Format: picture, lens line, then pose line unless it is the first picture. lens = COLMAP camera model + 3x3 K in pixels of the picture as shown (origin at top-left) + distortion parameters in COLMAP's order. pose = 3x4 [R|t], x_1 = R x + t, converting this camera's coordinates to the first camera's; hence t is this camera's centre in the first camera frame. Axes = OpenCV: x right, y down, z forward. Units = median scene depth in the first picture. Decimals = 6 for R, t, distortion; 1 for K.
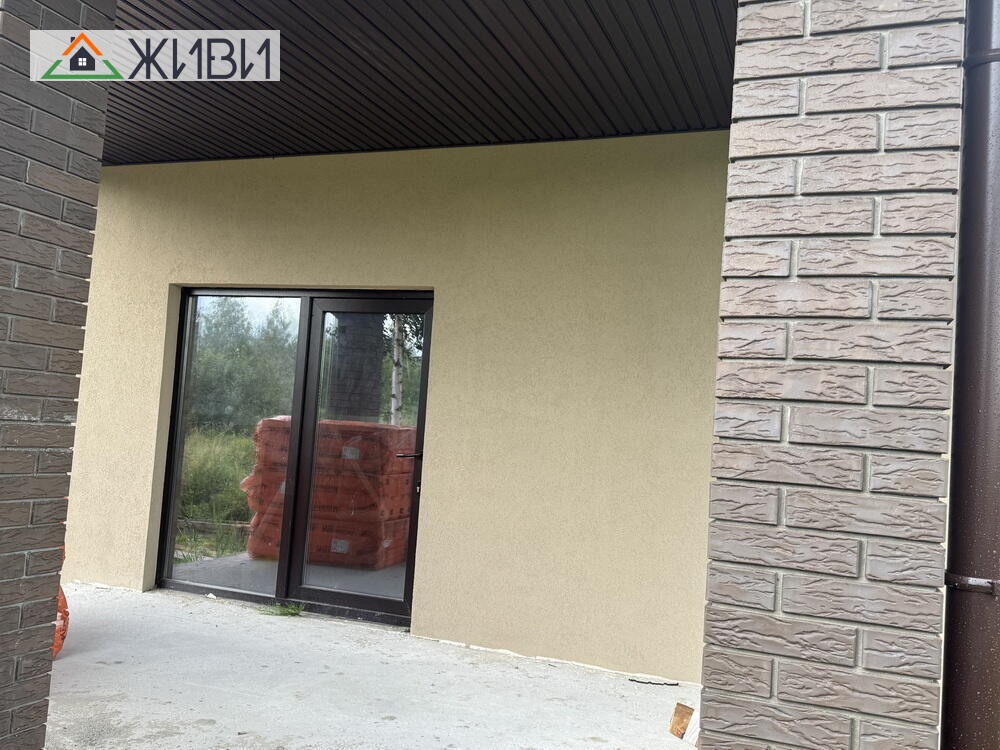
lens RADIAL K [[840.5, 0, 500.0], [0, 840.5, 372.4], [0, 0, 1]] dist [0.101351, -0.000724]
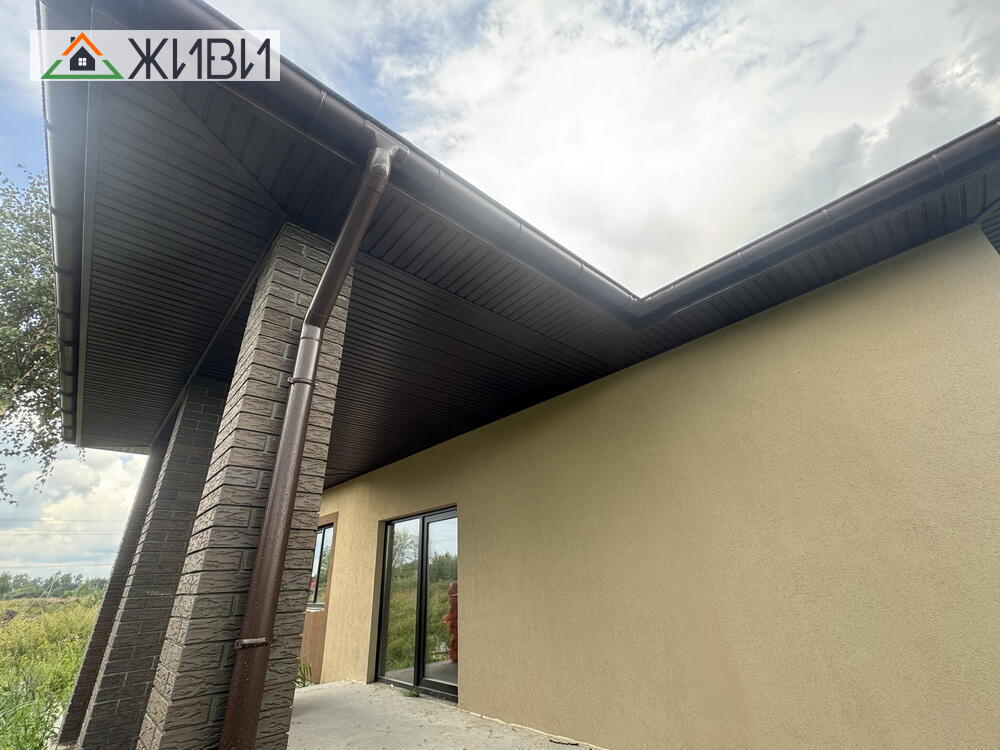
lens RADIAL K [[413.9, 0, 503.9], [0, 413.9, 374.8], [0, 0, 1]] dist [0.002243, -0.000188]
pose [[0.896711, -0.284255, -0.339275, 0.466808], [0.129710, 0.901634, -0.412590, 0.051037], [0.423183, 0.325967, 0.845377, 0.088890]]
